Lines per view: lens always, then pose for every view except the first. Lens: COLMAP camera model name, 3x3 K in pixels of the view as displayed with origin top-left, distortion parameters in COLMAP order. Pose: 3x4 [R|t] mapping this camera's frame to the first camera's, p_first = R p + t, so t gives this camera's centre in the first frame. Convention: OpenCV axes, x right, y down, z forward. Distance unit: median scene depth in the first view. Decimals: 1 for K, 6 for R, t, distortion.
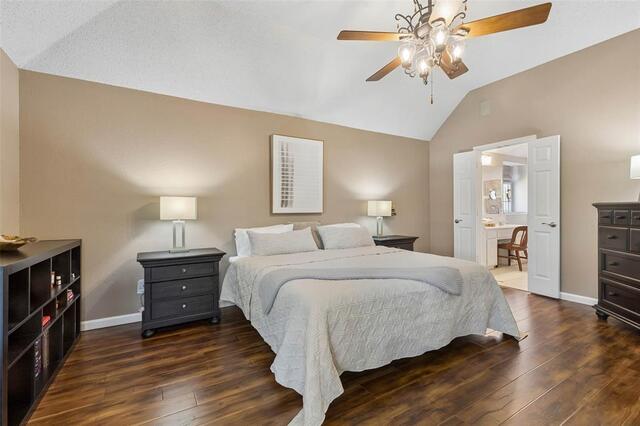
lens RADIAL K [[290.4, 0, 319.8], [0, 290.4, 208.8], [0, 0, 1]] dist [0.010434, -0.000304]
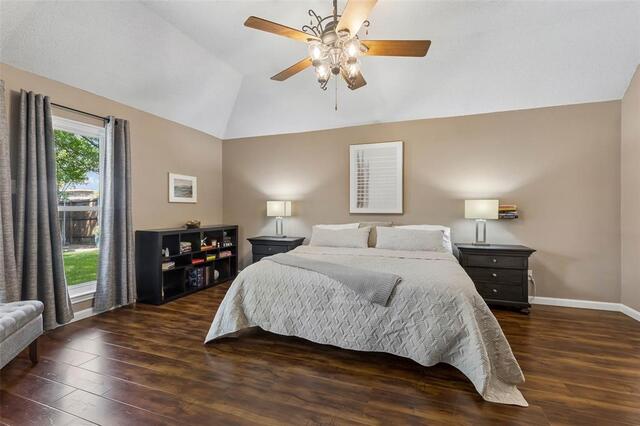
lens RADIAL K [[290.4, 0, 323.2], [0, 290.4, 213.8], [0, 0, 1]] dist [0.010434, -0.000304]
pose [[0.628521, 0.017861, -0.777587, 0.665328], [-0.004630, 0.999805, 0.019223, -0.003016], [0.777779, -0.008482, 0.628481, 0.181896]]
